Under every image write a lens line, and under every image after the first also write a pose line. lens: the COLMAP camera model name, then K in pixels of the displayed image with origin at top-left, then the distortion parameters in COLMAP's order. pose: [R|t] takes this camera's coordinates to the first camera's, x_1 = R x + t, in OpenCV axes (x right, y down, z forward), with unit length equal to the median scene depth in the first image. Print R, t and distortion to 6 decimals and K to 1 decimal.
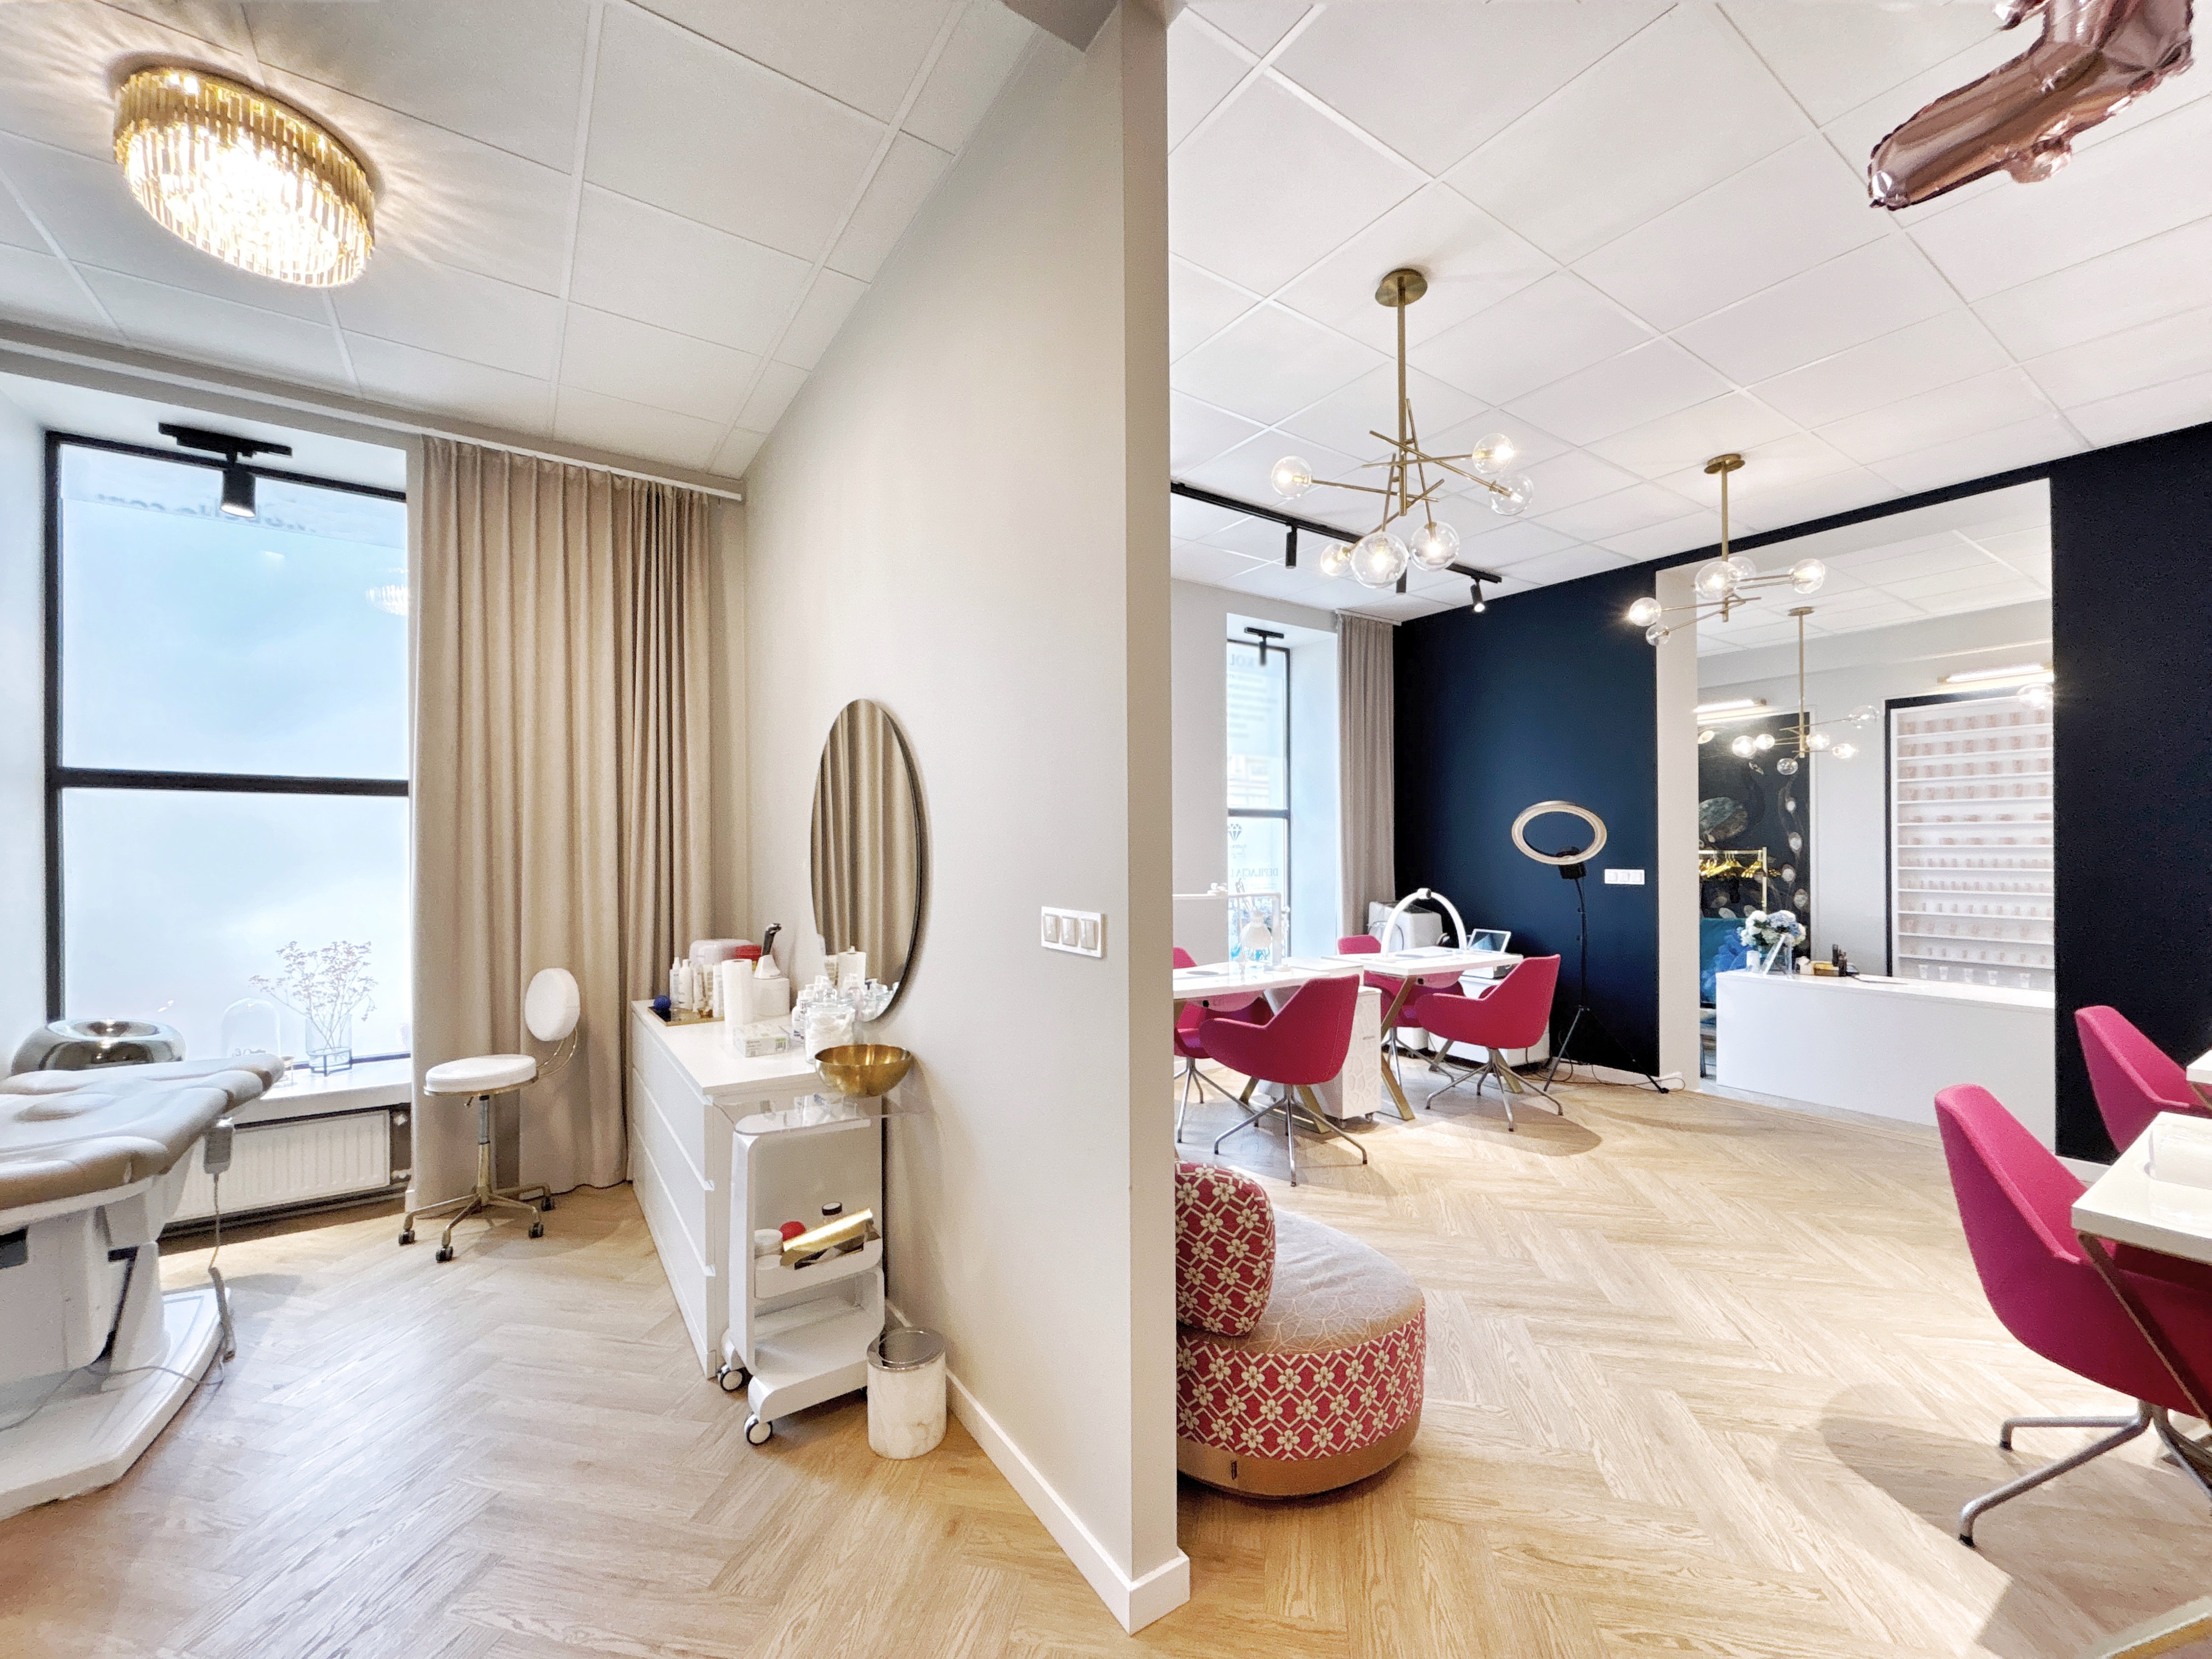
lens RADIAL K [[904.4, 0, 1113.8], [0, 904.4, 841.5], [0, 0, 1]] dist [0.008382, -0.000873]
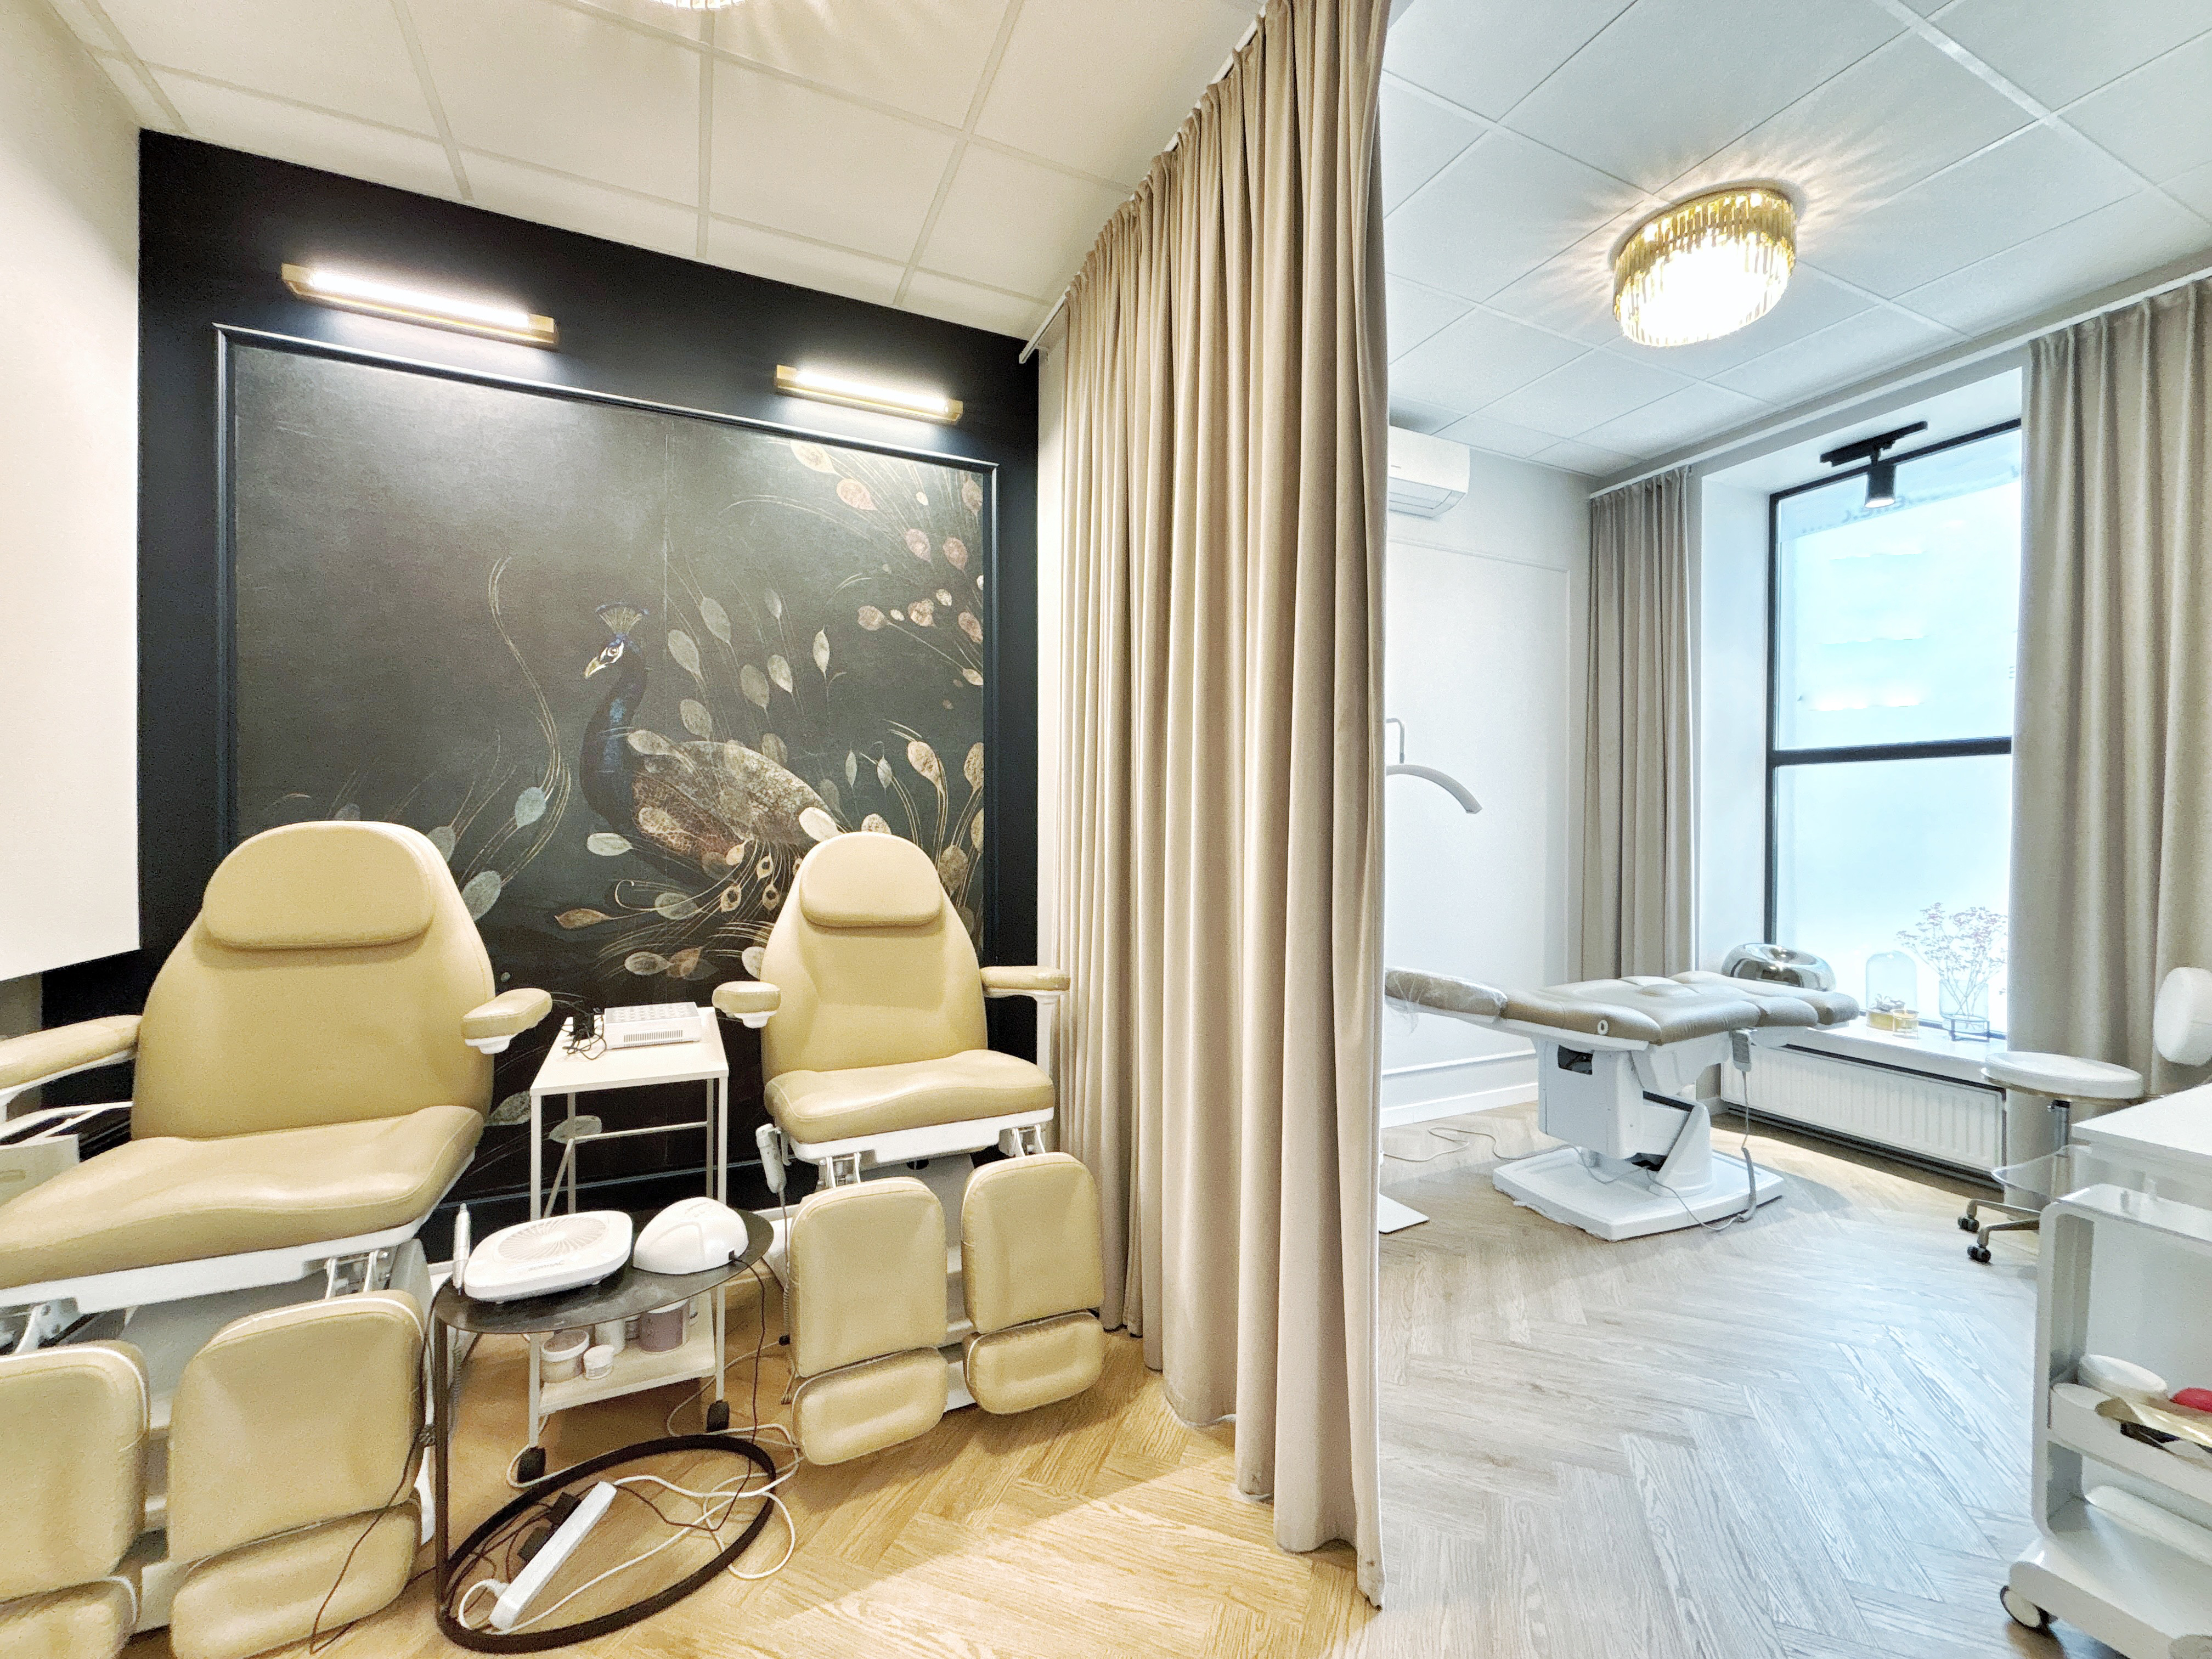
lens RADIAL K [[904.2, 0, 1106.0], [0, 904.2, 829.5], [0, 0, 1]] dist [-0.010644, 0.008702]
pose [[-0.161257, 0.005781, -0.986896, 0.265090], [0.006778, 0.999966, 0.004750, 0.017980], [0.986889, -0.005923, -0.161290, 0.259301]]
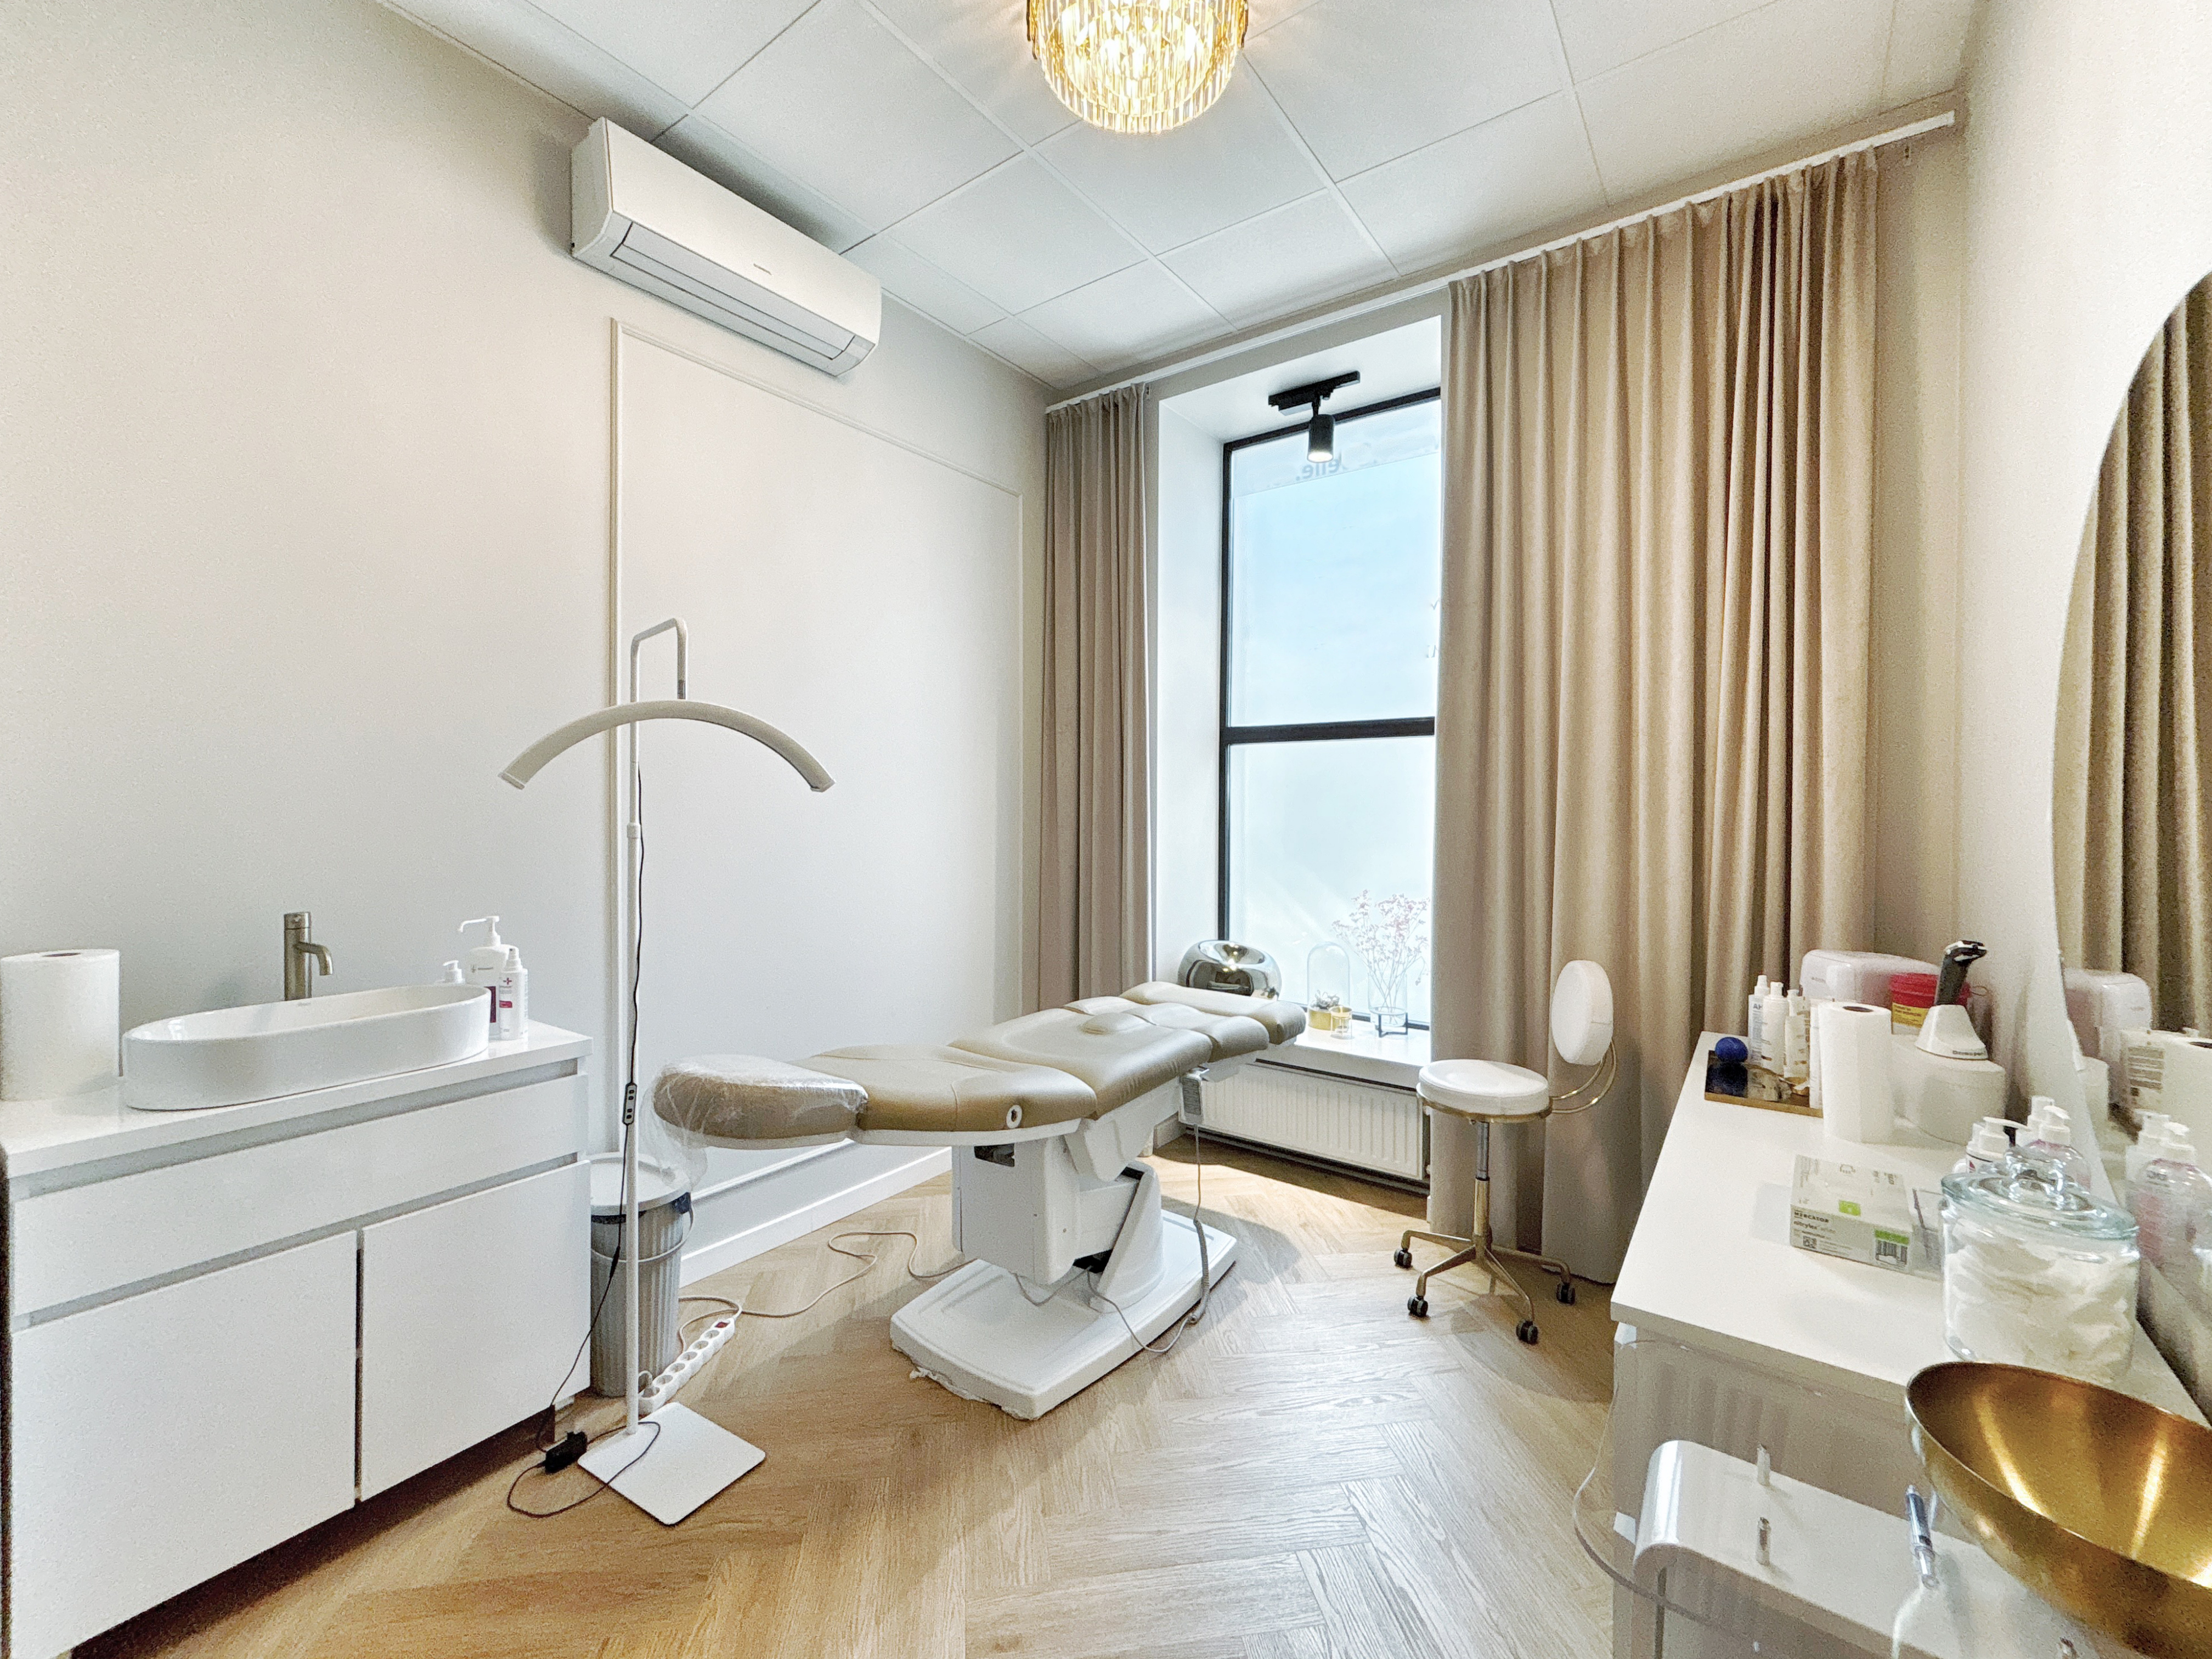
lens RADIAL K [[907.7, 0, 1106.7], [0, 907.7, 827.1], [0, 0, 1]] dist [0.008769, -0.000385]
pose [[0.336088, 0.020686, -0.941603, -0.085105], [0.005815, 0.999694, 0.024038, 0.018612], [0.941813, -0.013554, 0.335865, 0.441257]]
